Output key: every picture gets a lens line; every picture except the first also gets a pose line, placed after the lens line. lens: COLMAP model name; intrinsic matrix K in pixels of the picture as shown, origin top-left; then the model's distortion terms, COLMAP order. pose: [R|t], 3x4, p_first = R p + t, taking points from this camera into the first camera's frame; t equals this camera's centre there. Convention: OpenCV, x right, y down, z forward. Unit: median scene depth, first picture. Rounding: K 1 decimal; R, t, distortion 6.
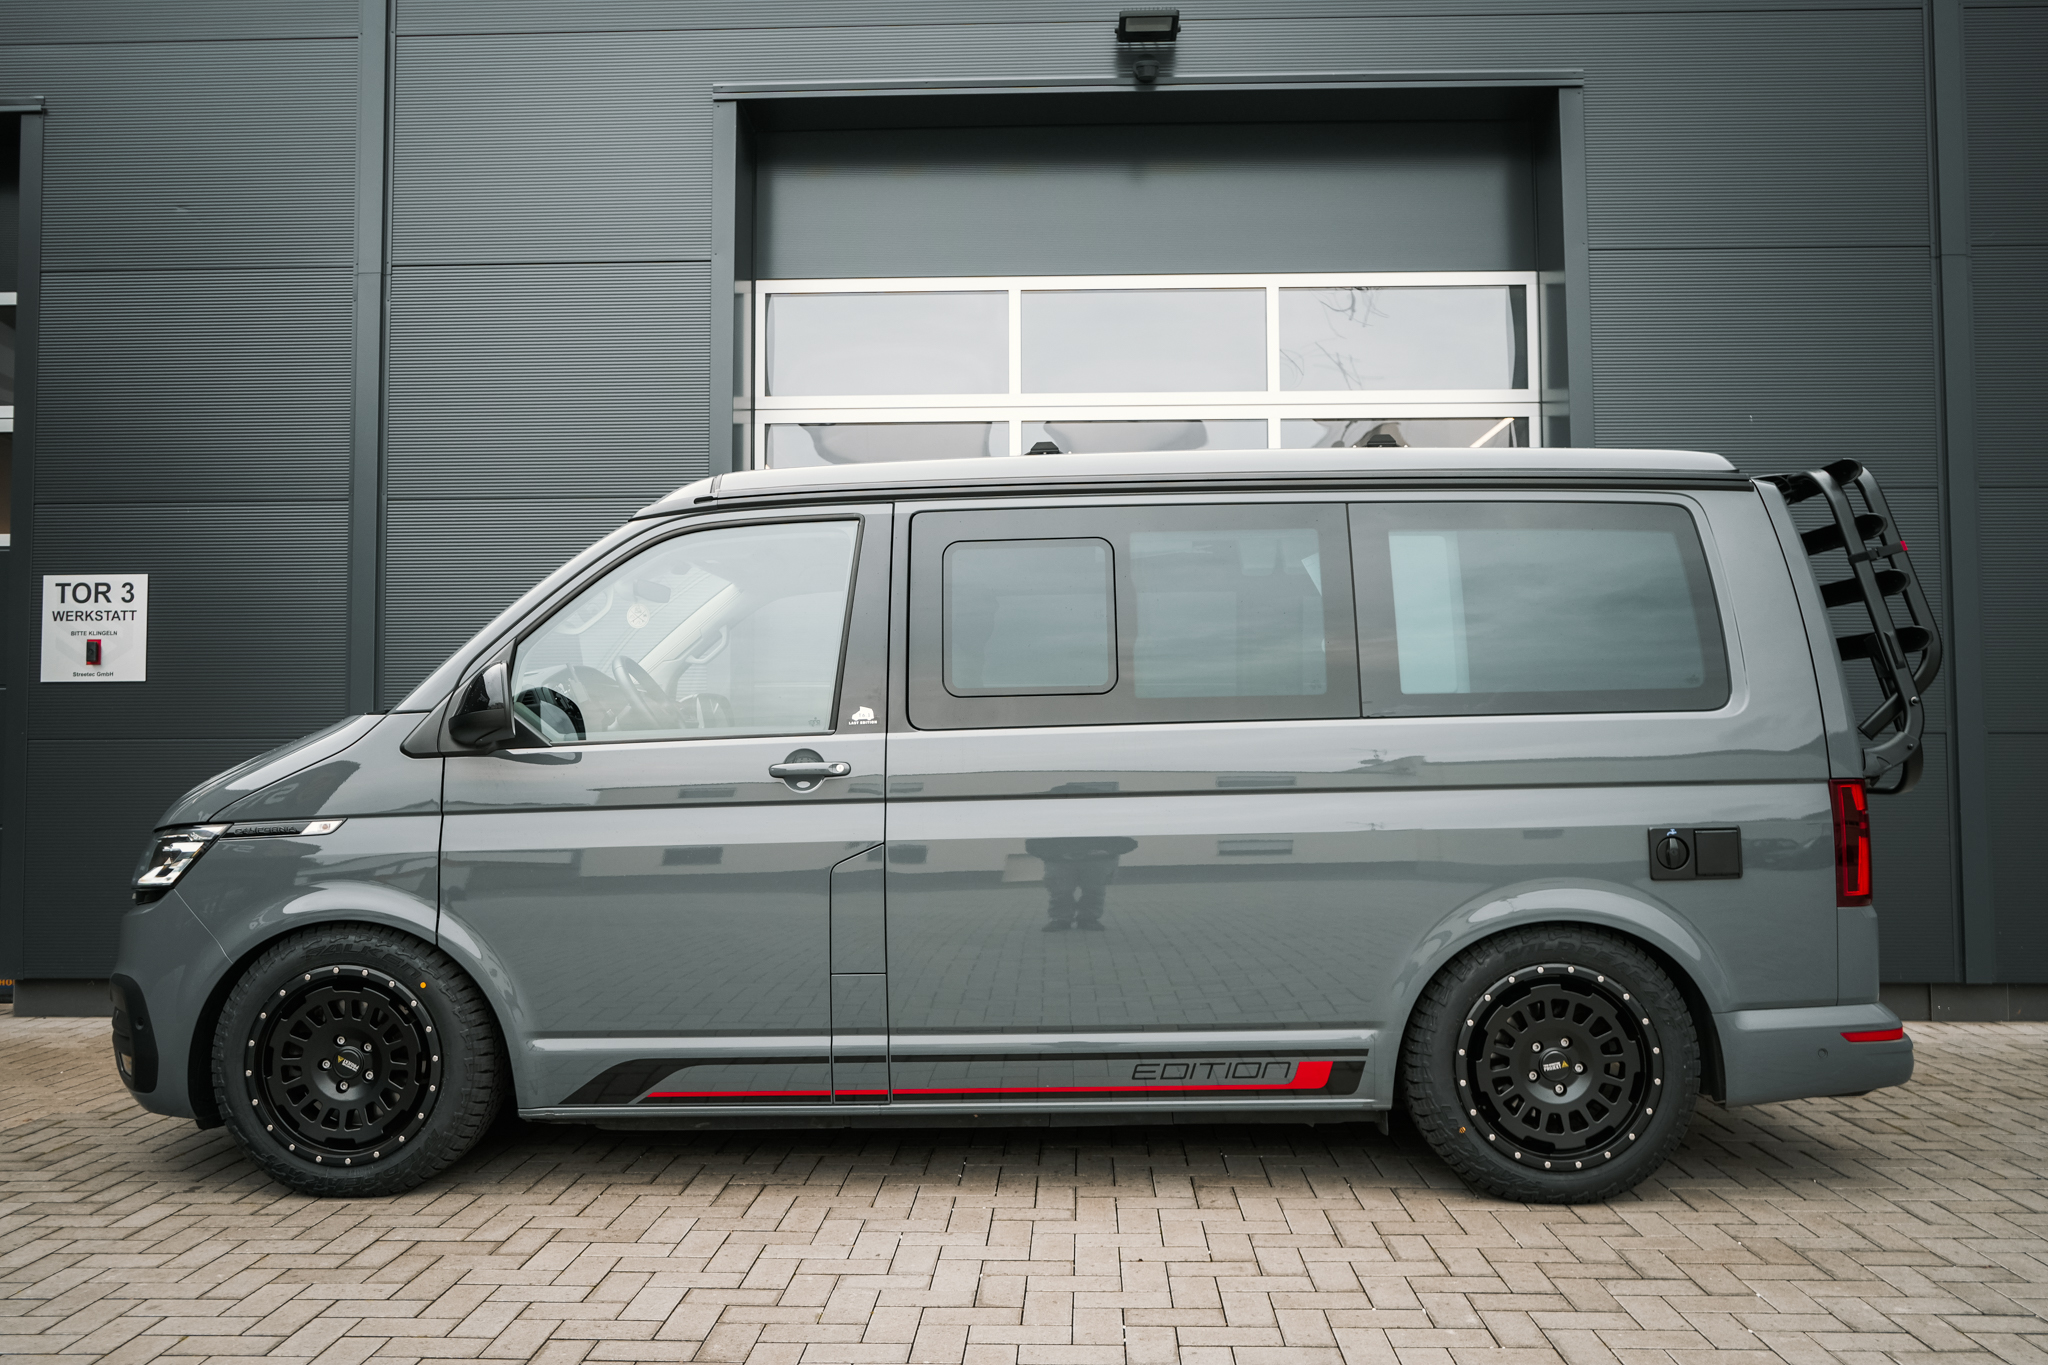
lens RADIAL K [[1570.0, 0, 1011.7], [0, 1570.0, 679.0], [0, 0, 1]] dist [-0.018309, 0.016169]
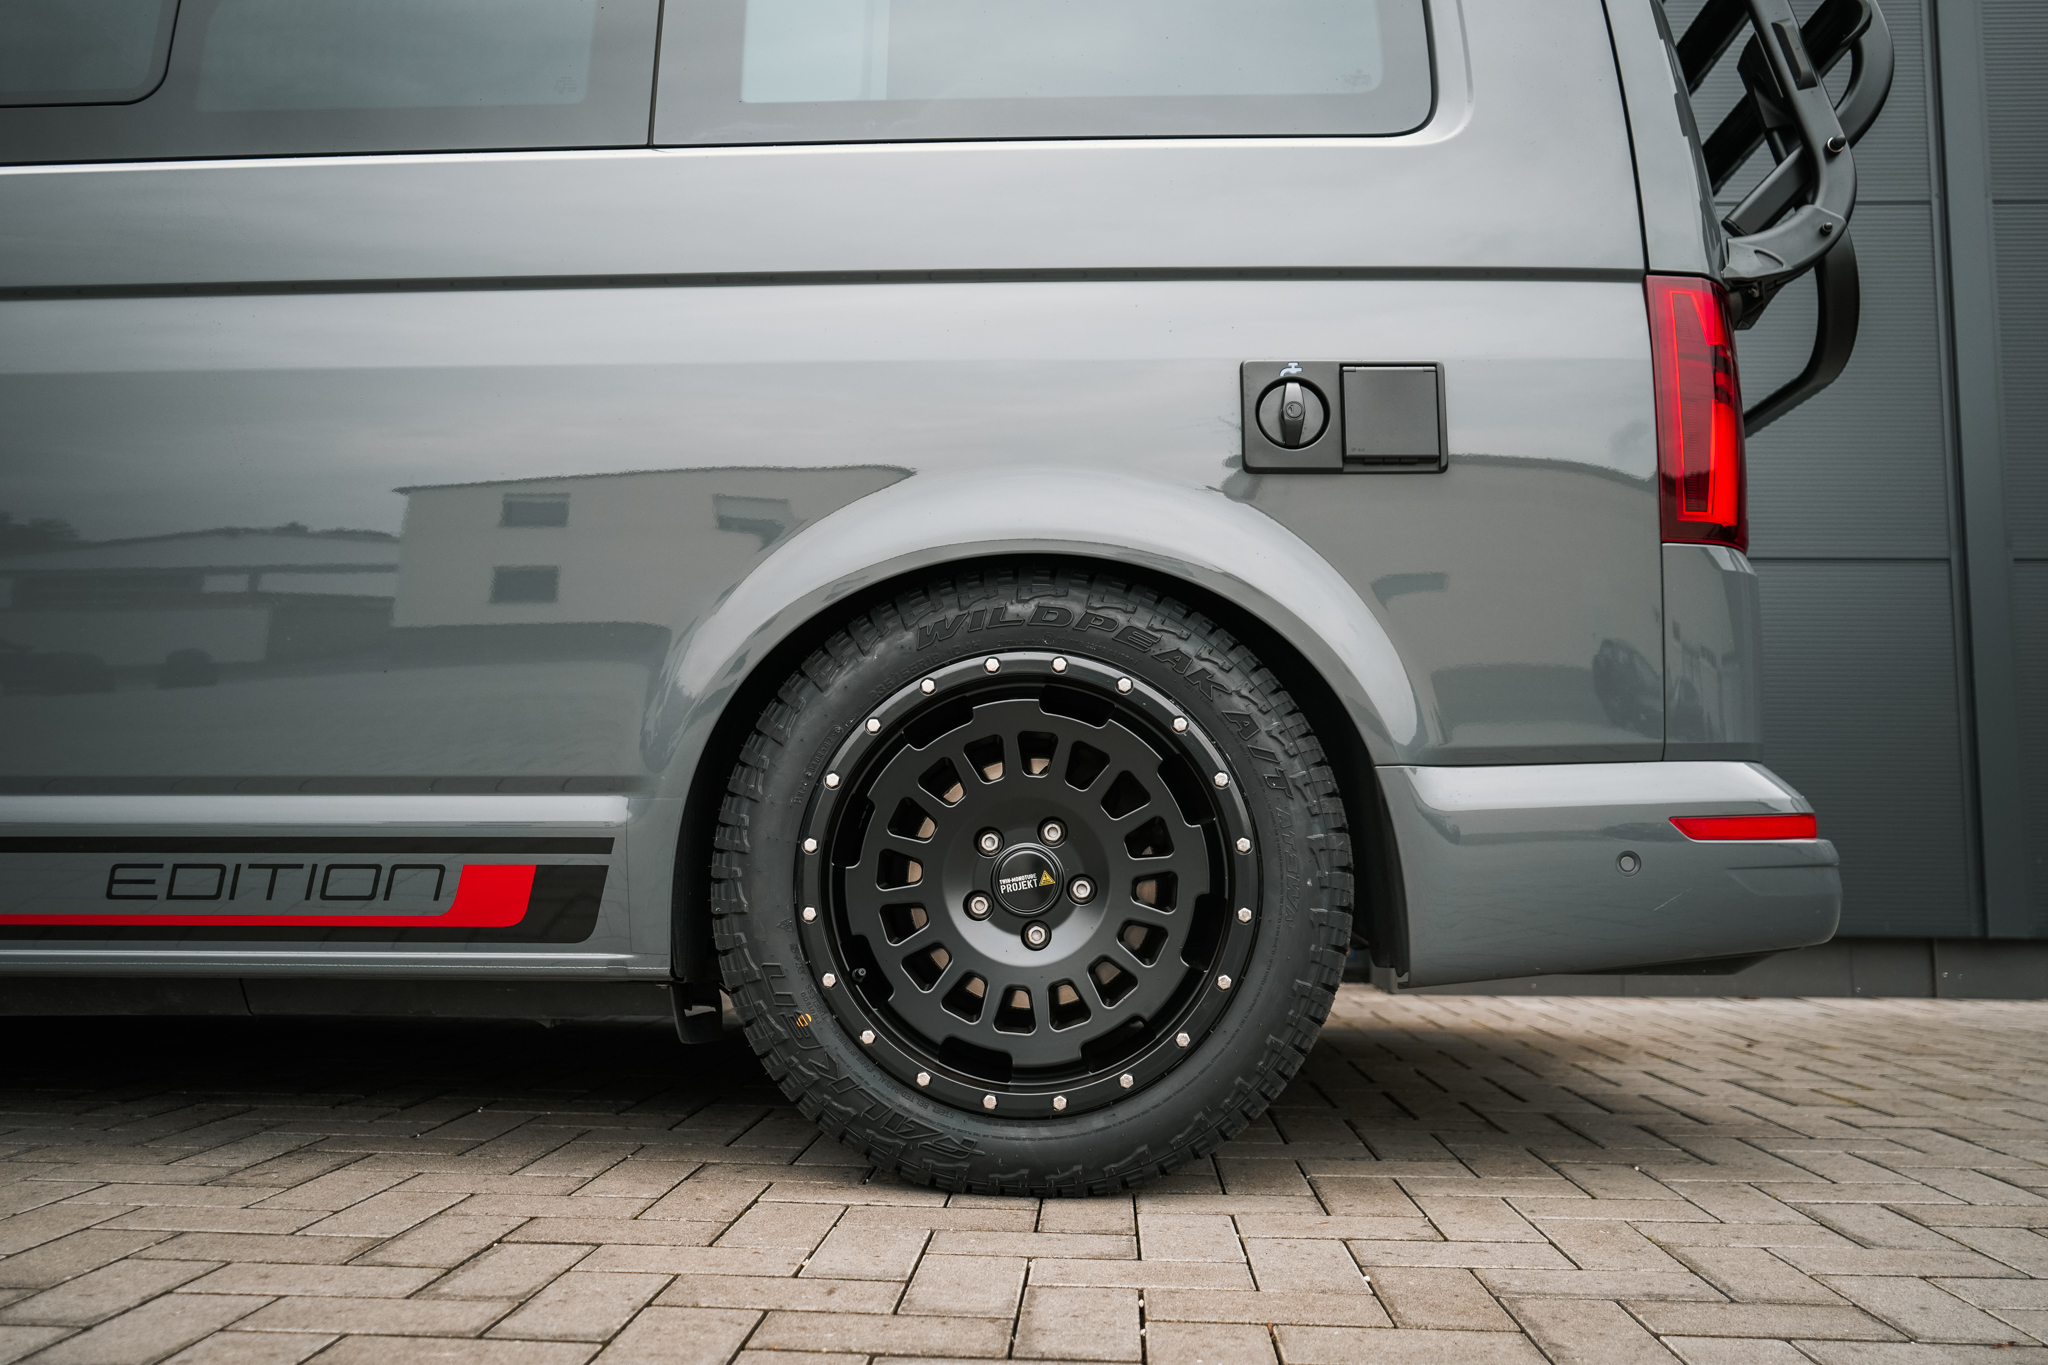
lens RADIAL K [[1570.0, 0, 1004.7], [0, 1570.0, 689.9], [0, 0, 1]] dist [-0.018309, 0.016169]
pose [[0.999685, 0.012436, -0.021781, 0.345378], [-0.013622, 0.998383, -0.055187, 0.214254], [0.021060, 0.055466, 0.998238, 0.541925]]
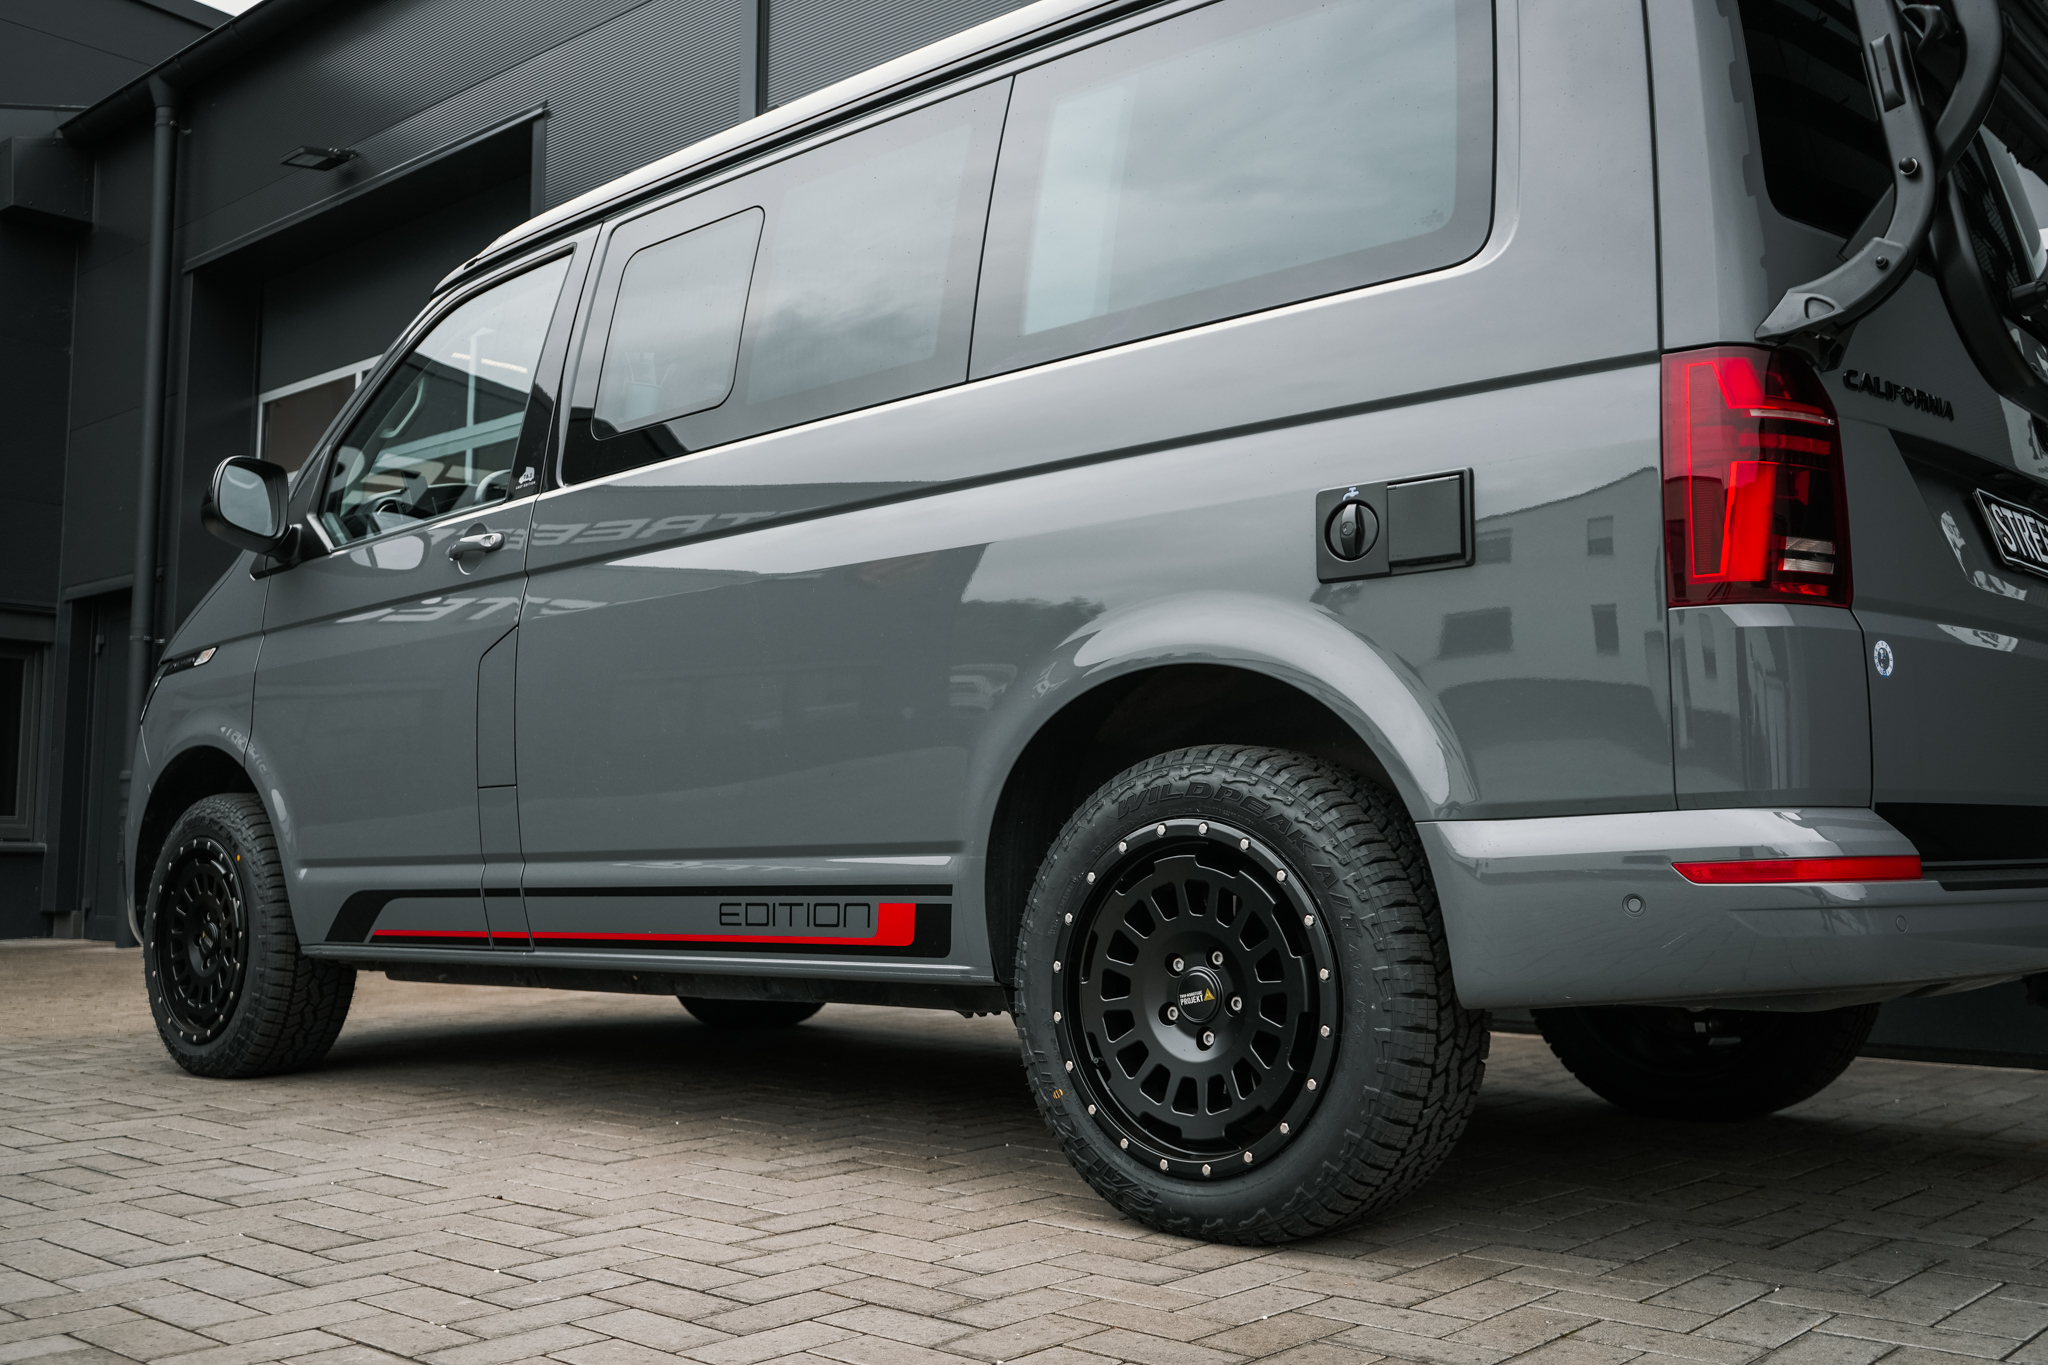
lens RADIAL K [[1955.0, 0, 1015.6], [0, 1955.0, 699.1], [0, 0, 1]] dist [0.009163, 0.000000]
pose [[0.757429, -0.051425, -0.650890, 0.765071], [0.027237, 0.998514, -0.047194, 0.196094], [0.652350, 0.018018, 0.757704, 0.401332]]
